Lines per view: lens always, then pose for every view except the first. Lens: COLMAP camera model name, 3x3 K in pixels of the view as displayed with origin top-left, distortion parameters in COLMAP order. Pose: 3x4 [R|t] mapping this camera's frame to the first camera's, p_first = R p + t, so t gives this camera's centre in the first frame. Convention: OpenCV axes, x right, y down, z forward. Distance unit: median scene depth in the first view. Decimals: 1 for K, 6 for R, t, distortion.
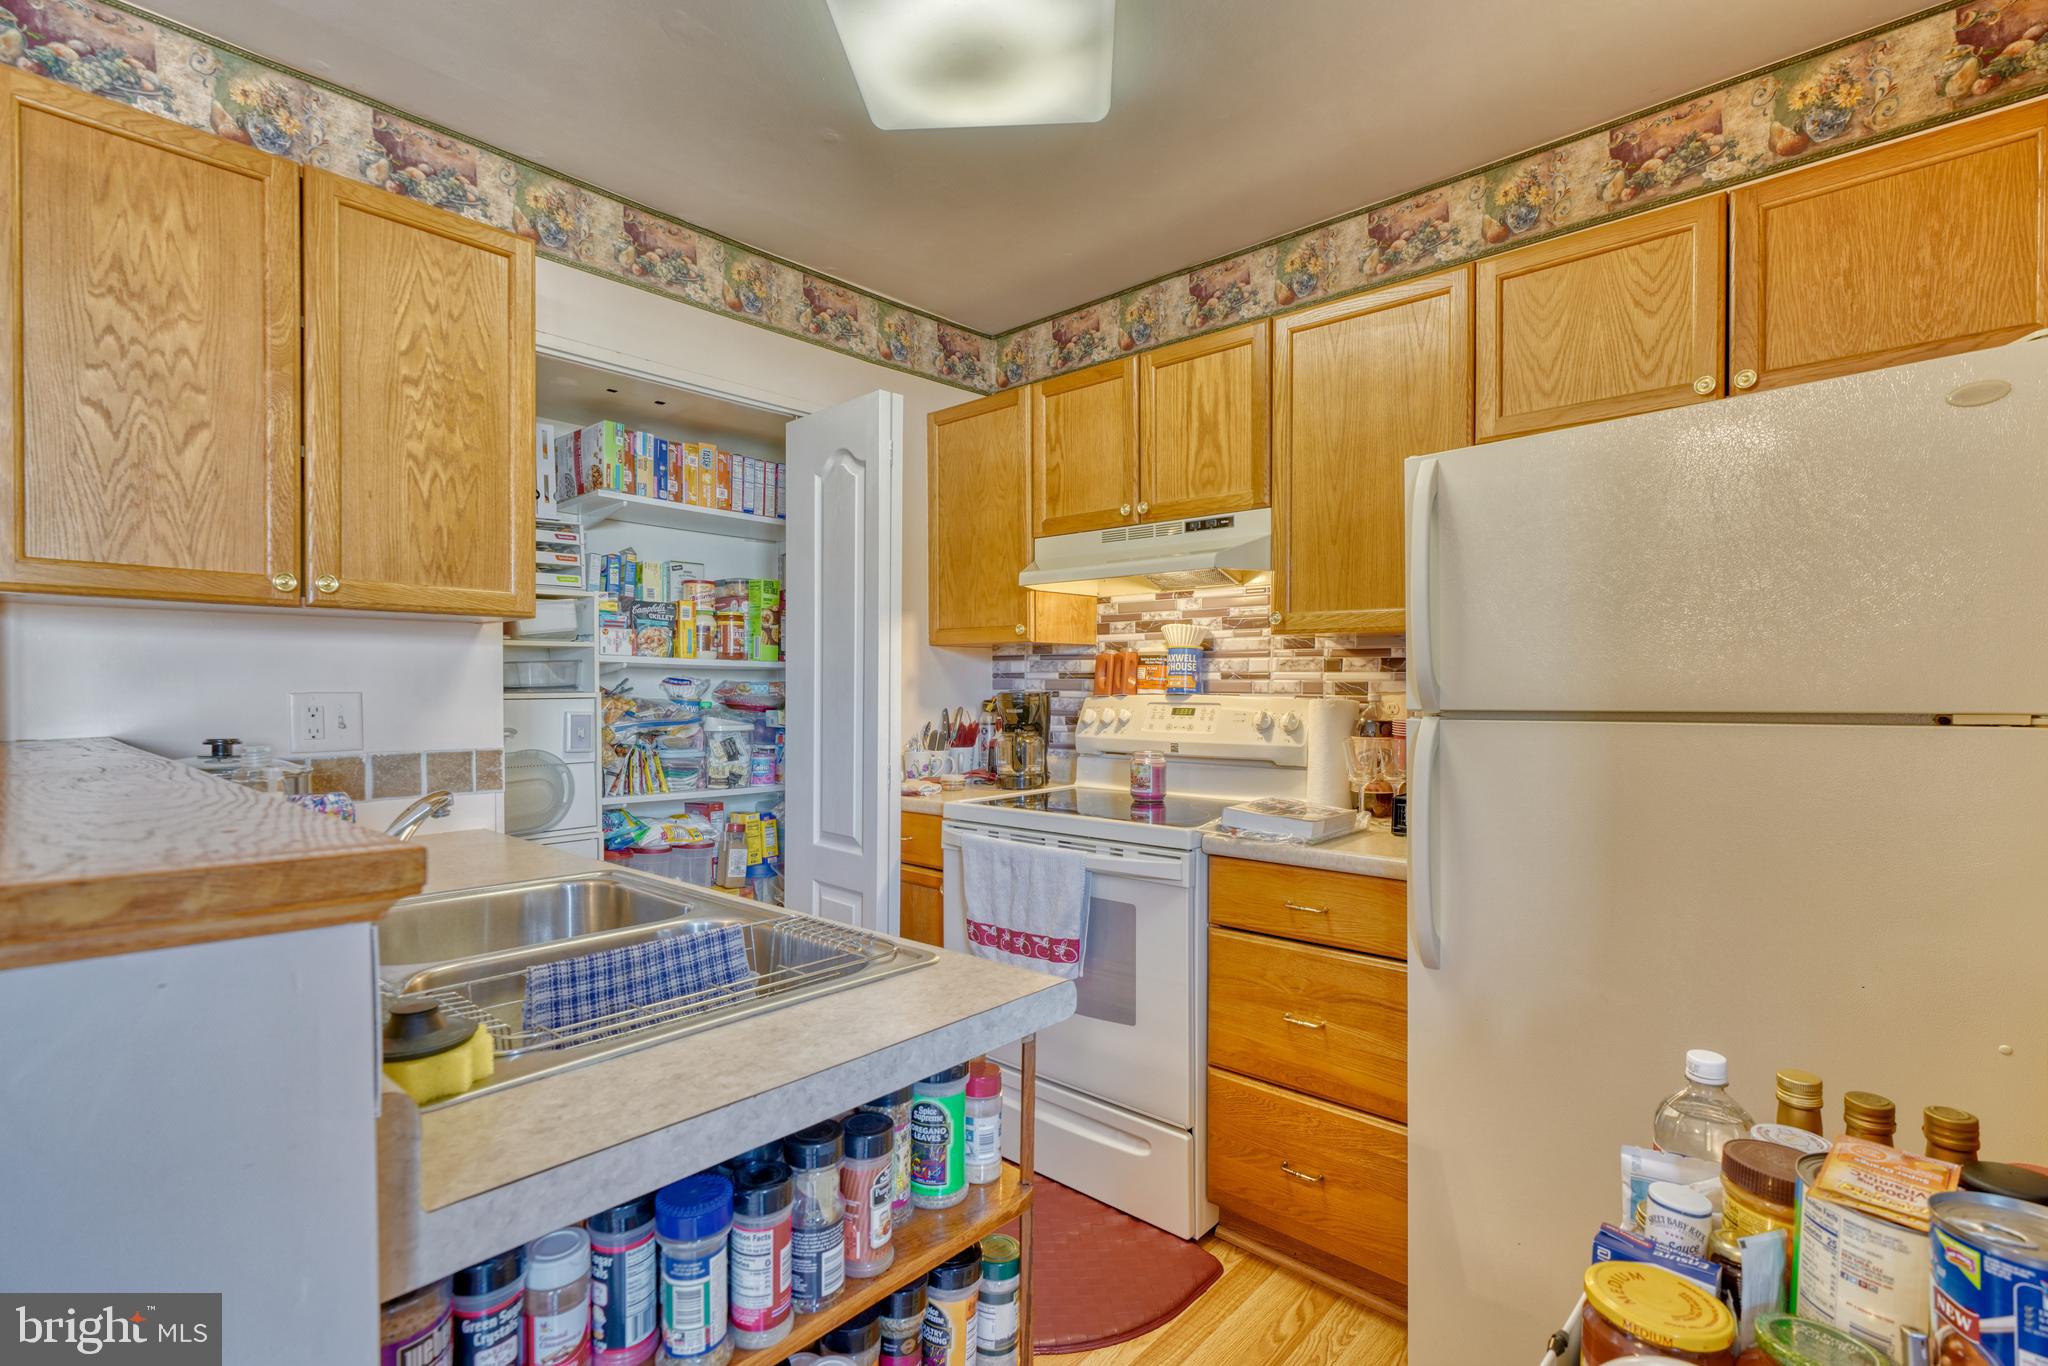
lens RADIAL K [[941.2, 0, 1015.5], [0, 941.2, 698.5], [0, 0, 1]] dist [-0.011712, 0.004594]
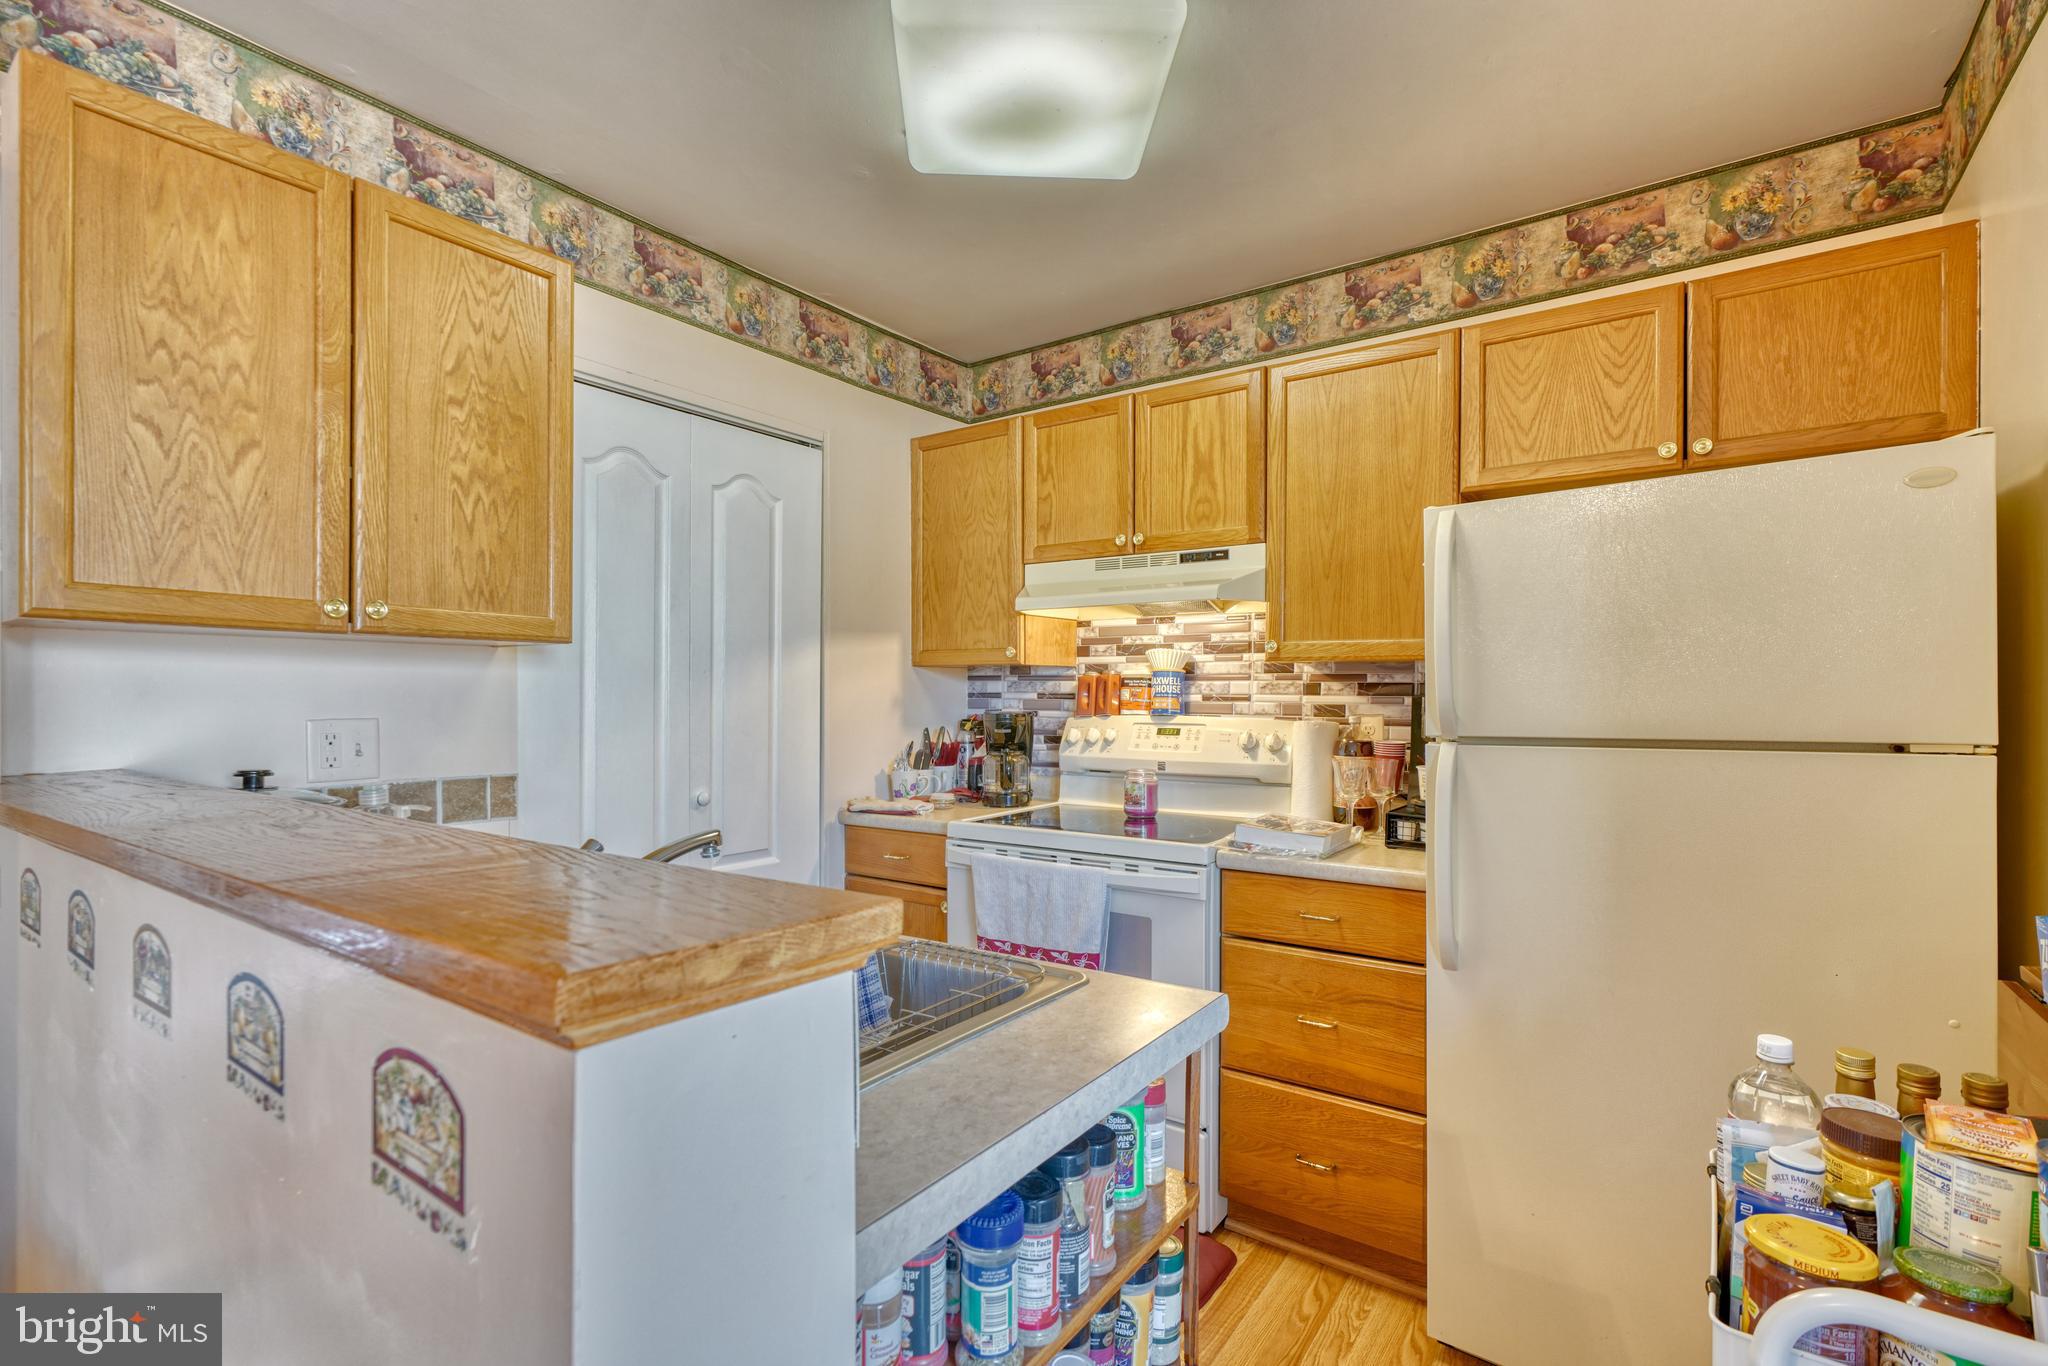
lens RADIAL K [[936.1, 0, 1013.0], [0, 936.1, 701.9], [0, 0, 1]] dist [-0.012545, 0.004977]
pose [[0.993261, 0.000821, 0.115897, -0.149433], [-0.000010, 0.999976, -0.006994, -0.015724], [-0.115899, 0.006945, 0.993237, -0.026038]]
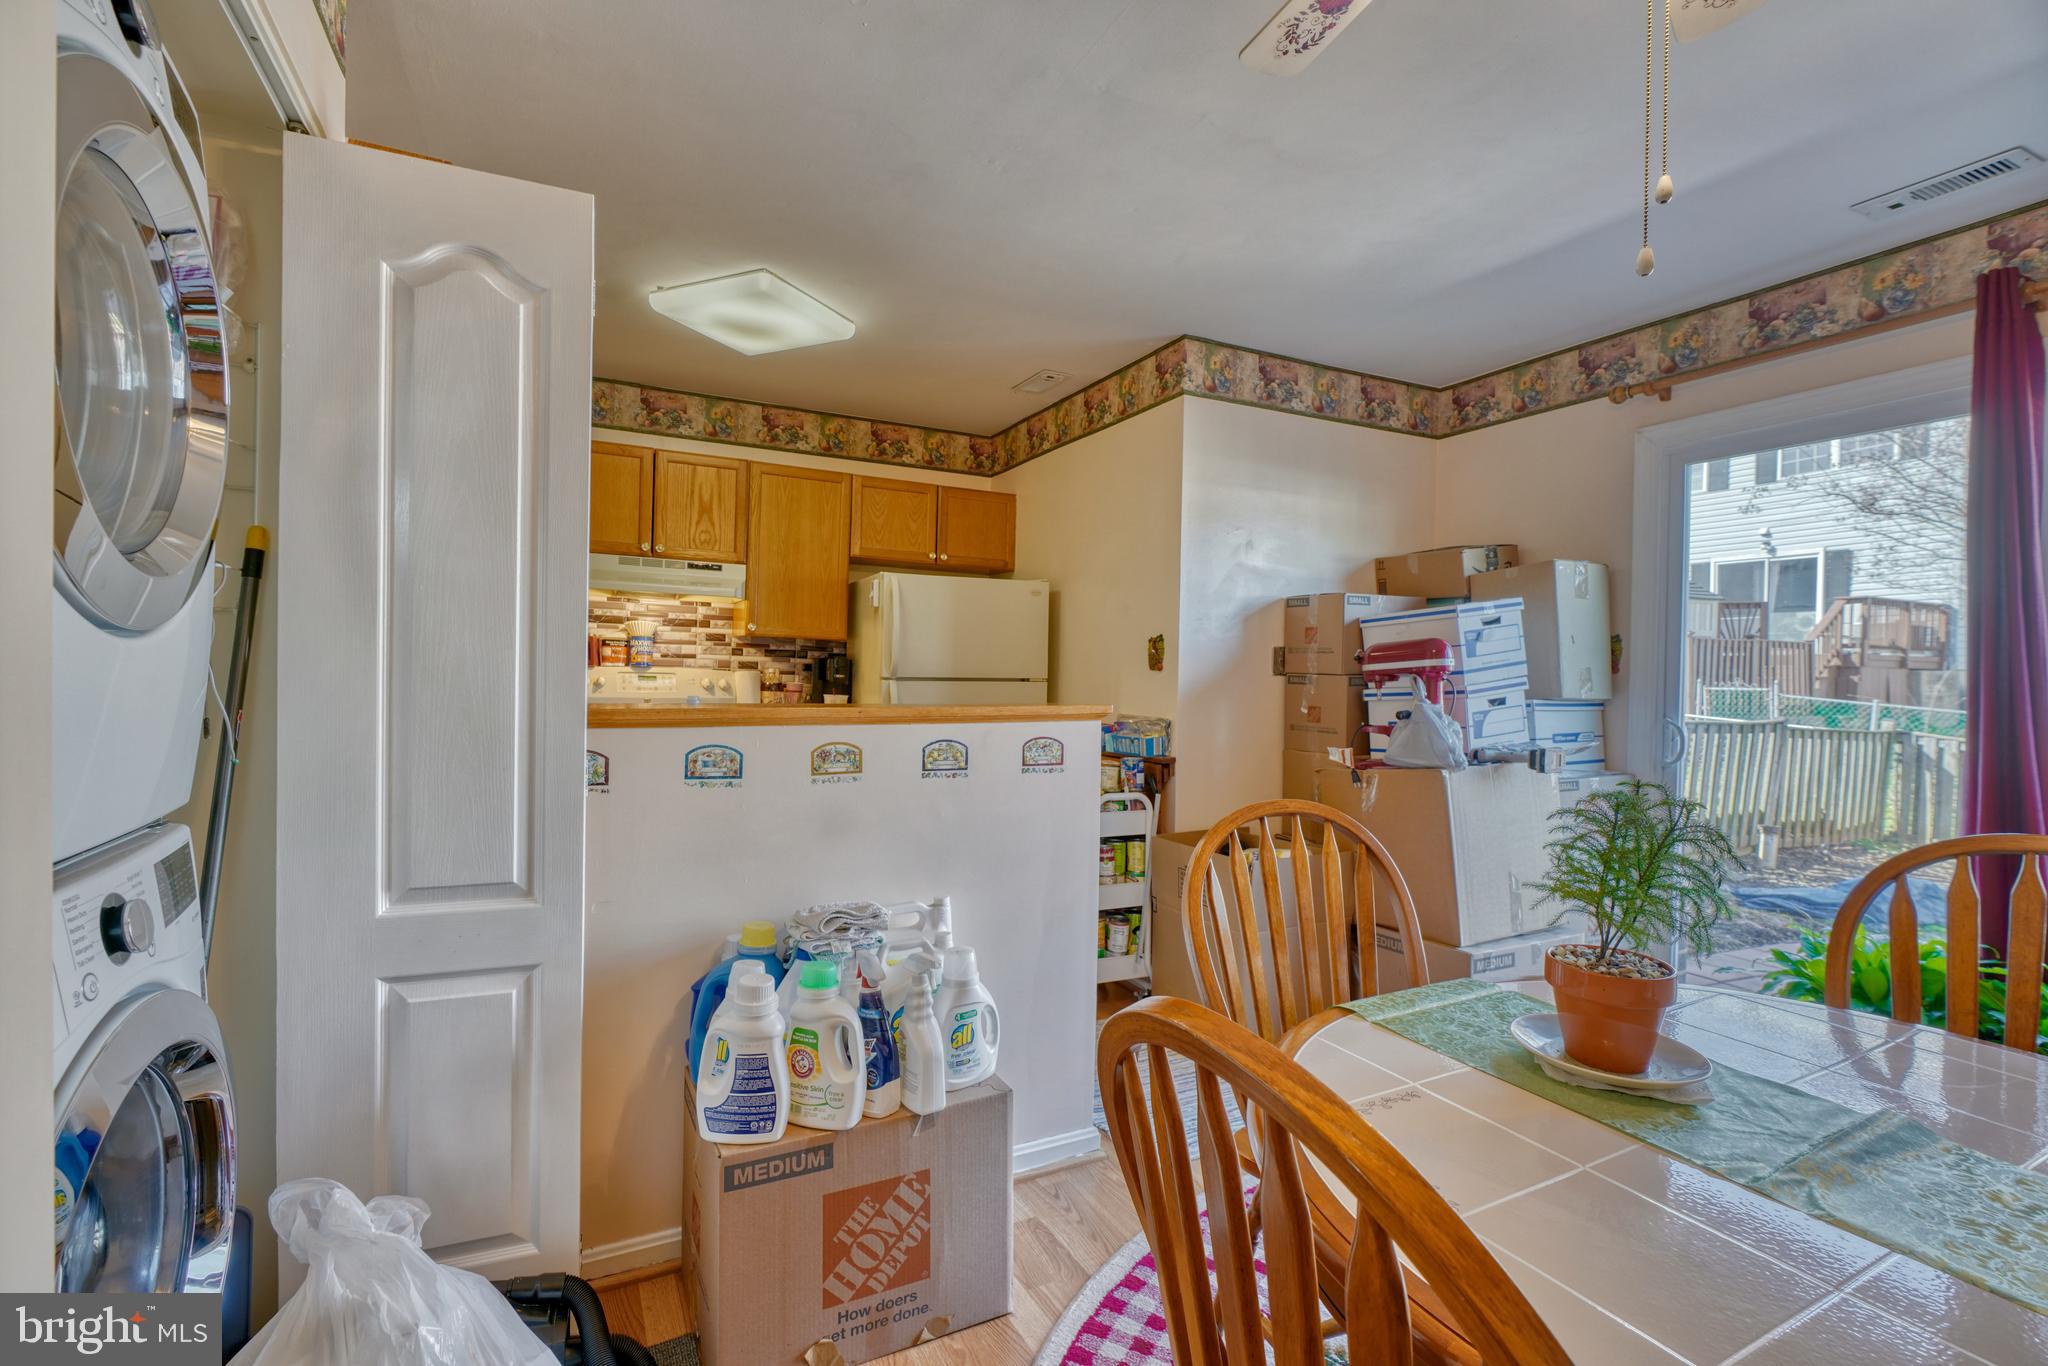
lens RADIAL K [[904.5, 0, 1010.1], [0, 904.5, 683.8], [0, 0, 1]] dist [-0.011534, 0.003709]
pose [[0.357699, -0.006095, 0.933817, -1.272911], [-0.010380, 0.999891, 0.010502, 0.001819], [-0.933779, -0.013450, 0.357597, -0.106990]]
